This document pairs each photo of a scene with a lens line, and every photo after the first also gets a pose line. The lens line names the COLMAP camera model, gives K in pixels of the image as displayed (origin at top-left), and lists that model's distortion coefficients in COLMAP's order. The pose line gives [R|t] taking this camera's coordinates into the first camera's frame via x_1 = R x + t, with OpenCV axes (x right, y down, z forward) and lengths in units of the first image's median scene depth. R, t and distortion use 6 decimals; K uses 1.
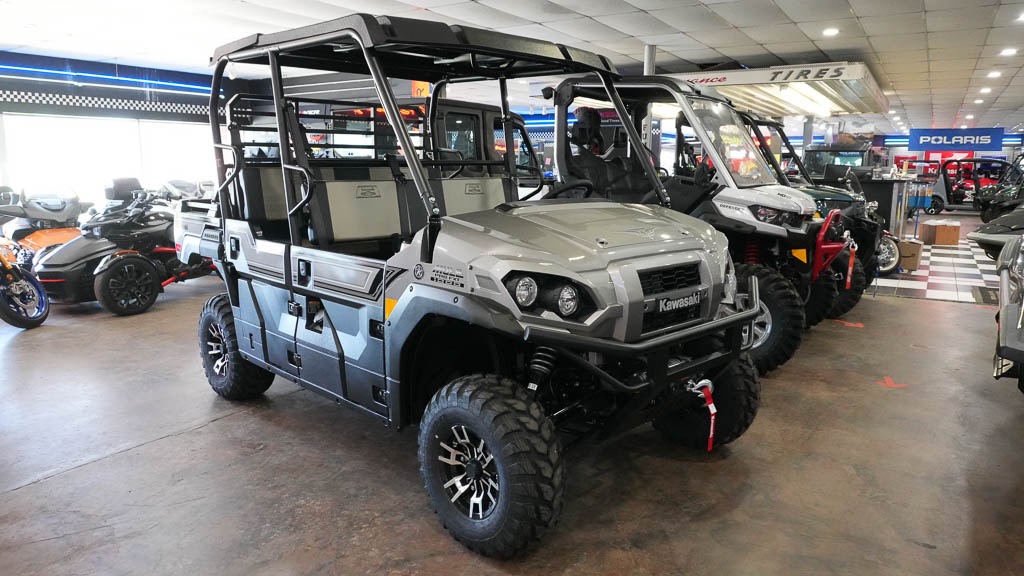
lens RADIAL K [[698.8, 0, 511.6], [0, 698.8, 295.1], [0, 0, 1]] dist [-0.037096, 0.003657]
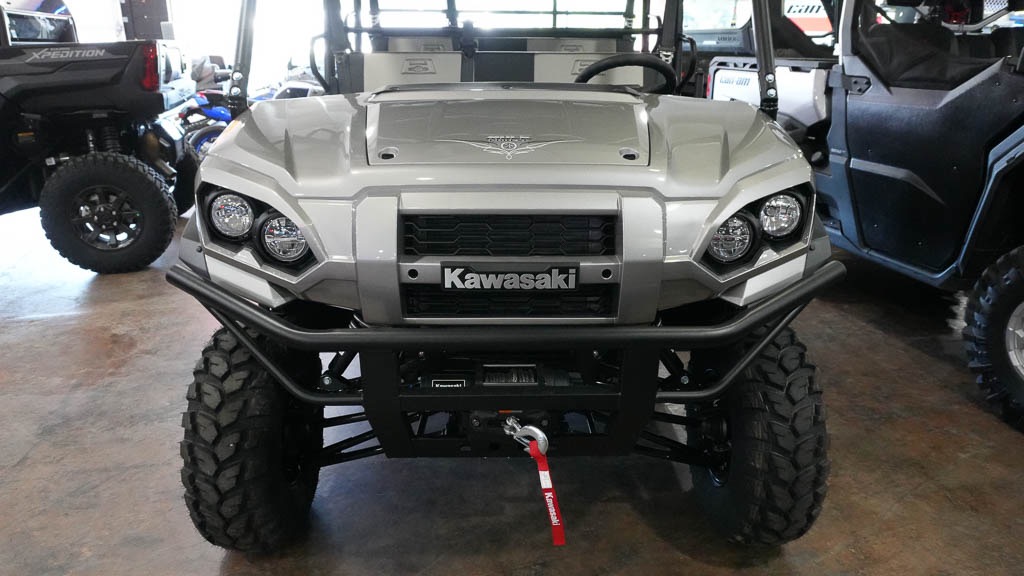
lens RADIAL K [[698.8, 0, 511.6], [0, 698.8, 295.1], [0, 0, 1]] dist [-0.037096, 0.003657]
pose [[0.729310, 0.242170, -0.639891, 0.454808], [-0.119049, 0.965913, 0.229869, -0.079323], [0.673746, -0.091467, 0.733280, 0.457430]]
